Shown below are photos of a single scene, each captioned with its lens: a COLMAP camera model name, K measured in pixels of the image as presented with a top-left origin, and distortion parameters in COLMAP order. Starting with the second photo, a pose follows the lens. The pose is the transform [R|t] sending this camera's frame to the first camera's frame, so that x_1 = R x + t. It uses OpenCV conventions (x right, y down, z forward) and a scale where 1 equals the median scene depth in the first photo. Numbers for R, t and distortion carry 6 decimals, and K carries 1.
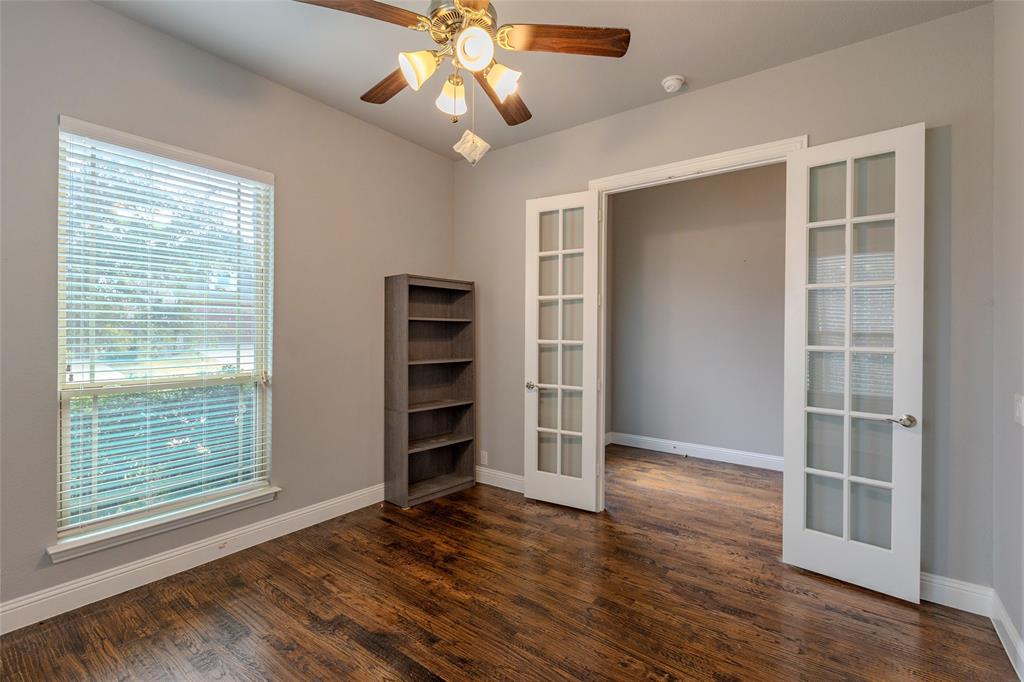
lens RADIAL K [[460.6, 0, 506.5], [0, 460.6, 331.2], [0, 0, 1]] dist [0.001693, -0.000641]
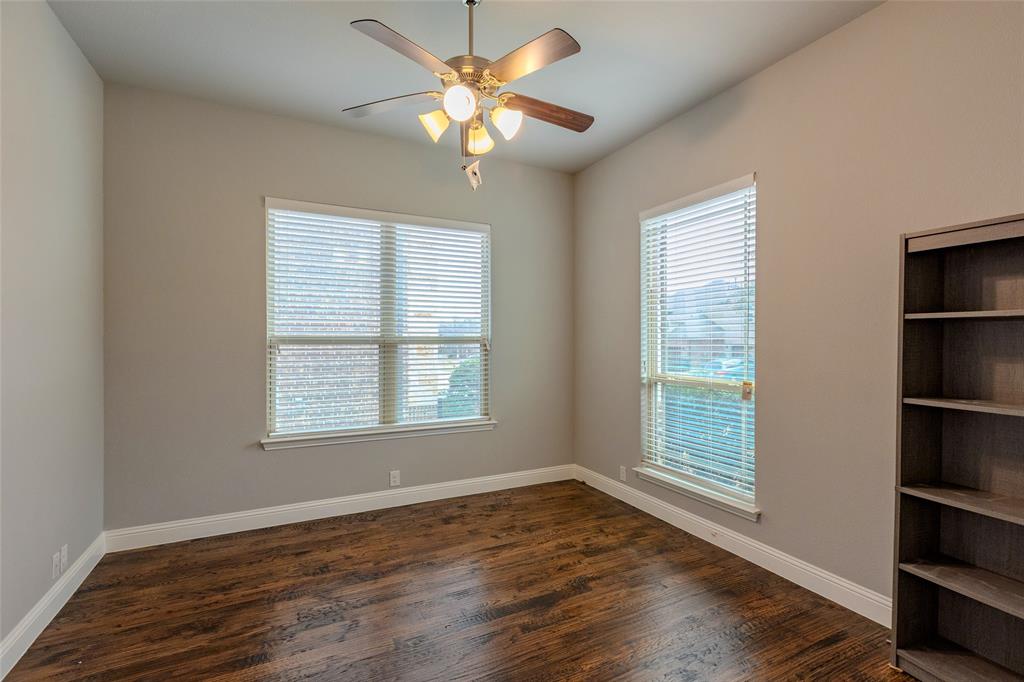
lens RADIAL K [[460.6, 0, 512.1], [0, 460.6, 340.5], [0, 0, 1]] dist [0.001693, -0.000641]
pose [[-0.434845, -0.005383, -0.900489, 0.707533], [-0.007034, 0.999972, -0.002581, 0.007106], [0.900478, 0.005212, -0.434871, 1.240476]]
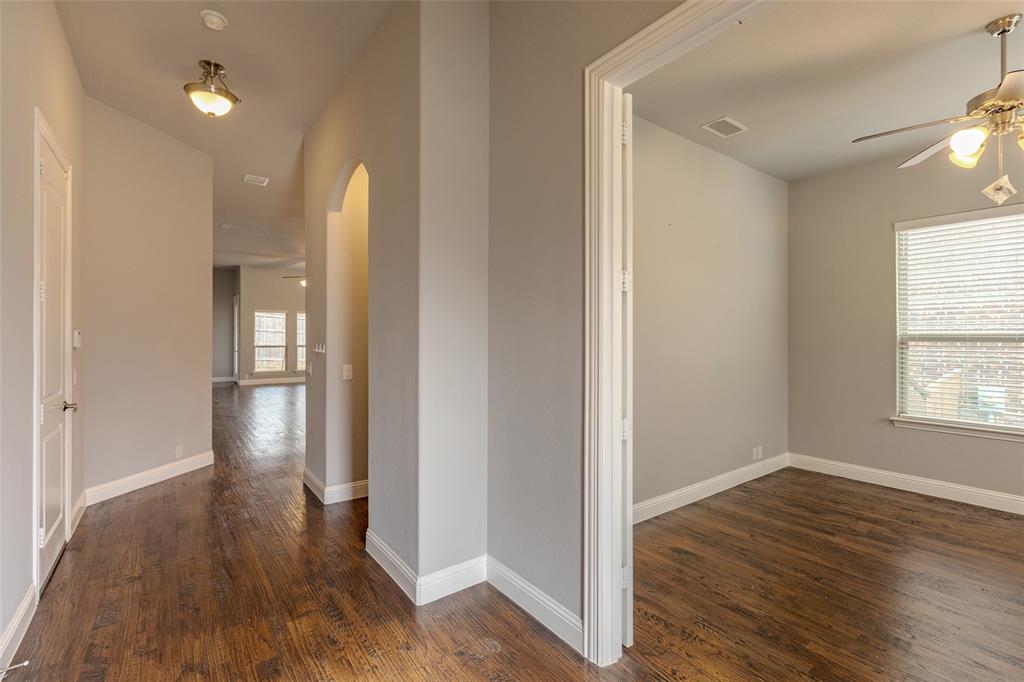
lens RADIAL K [[460.6, 0, 513.9], [0, 460.6, 343.3], [0, 0, 1]] dist [0.001693, -0.000641]
pose [[-0.959248, -0.009543, 0.282404, 0.665648], [-0.004367, 0.999811, 0.018954, 0.002019], [-0.282532, 0.016949, -0.959108, 2.023899]]
